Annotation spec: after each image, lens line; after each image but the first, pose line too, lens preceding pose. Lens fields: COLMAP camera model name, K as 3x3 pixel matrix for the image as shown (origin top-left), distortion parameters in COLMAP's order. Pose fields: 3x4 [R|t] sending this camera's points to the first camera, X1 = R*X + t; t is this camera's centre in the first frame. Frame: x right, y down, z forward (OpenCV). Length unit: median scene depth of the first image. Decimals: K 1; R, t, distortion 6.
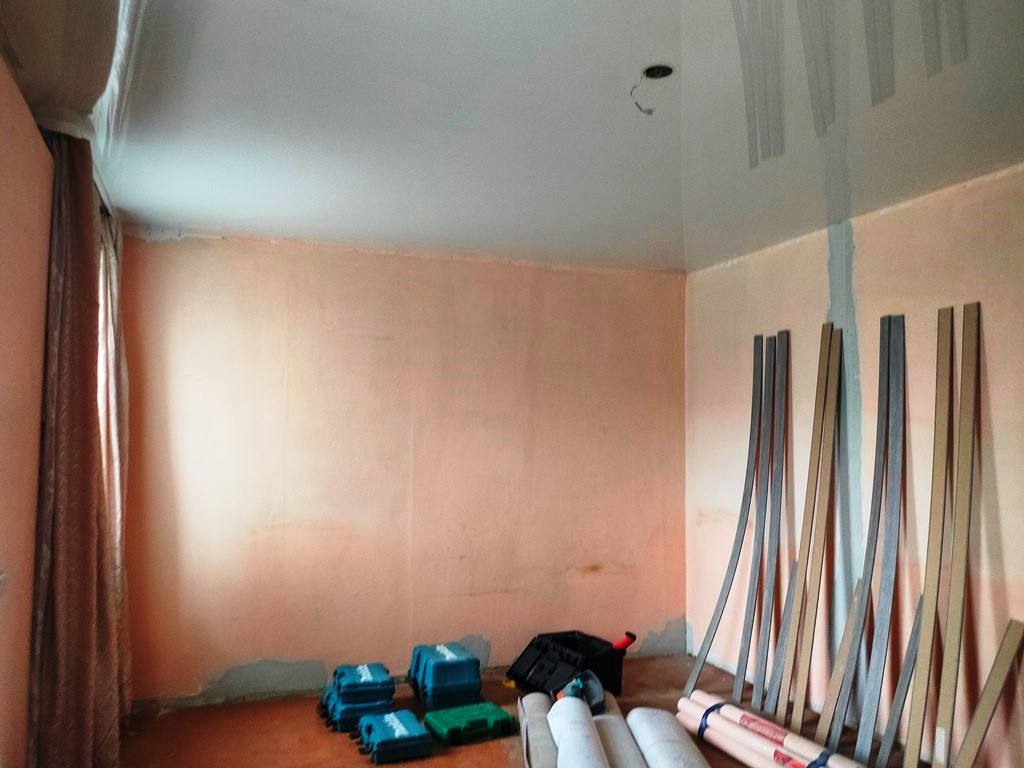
lens RADIAL K [[788.1, 0, 510.7], [0, 788.1, 375.4], [0, 0, 1]] dist [0.046898, -0.044676]
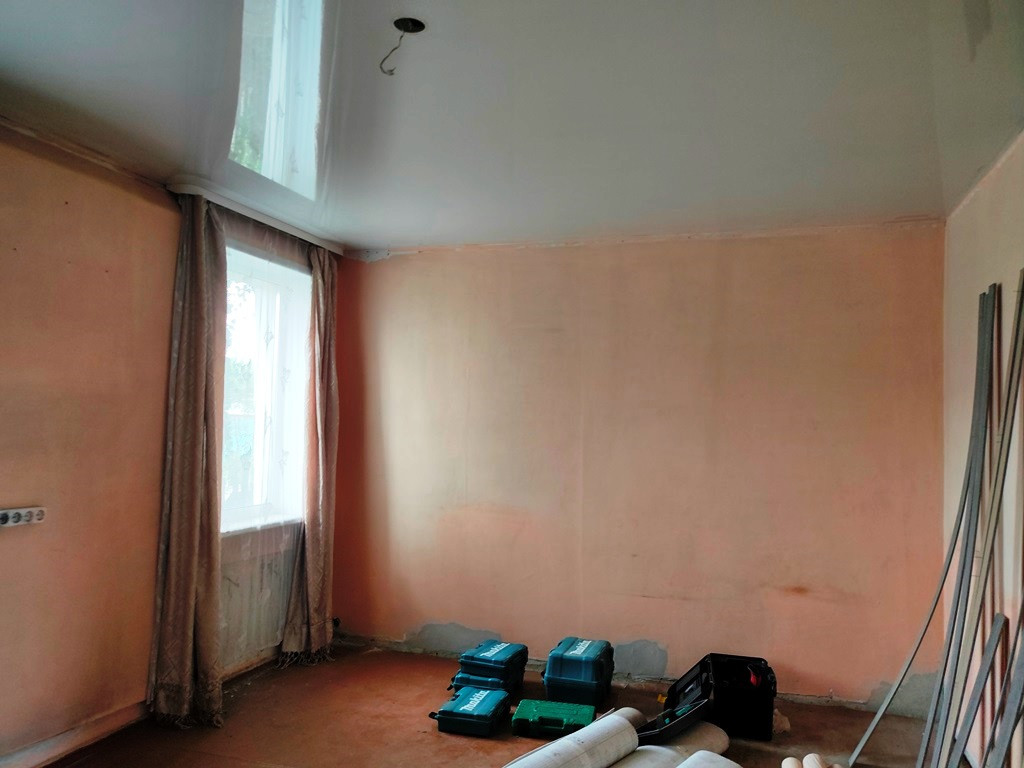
lens RADIAL K [[780.5, 0, 510.7], [0, 780.5, 380.5], [0, 0, 1]] dist [0.034260, -0.007381]
pose [[0.781632, -0.020371, -0.623407, 0.437021], [0.026050, 0.999661, -0.000005, 0.016856], [0.623196, -0.016236, 0.781897, 0.185779]]
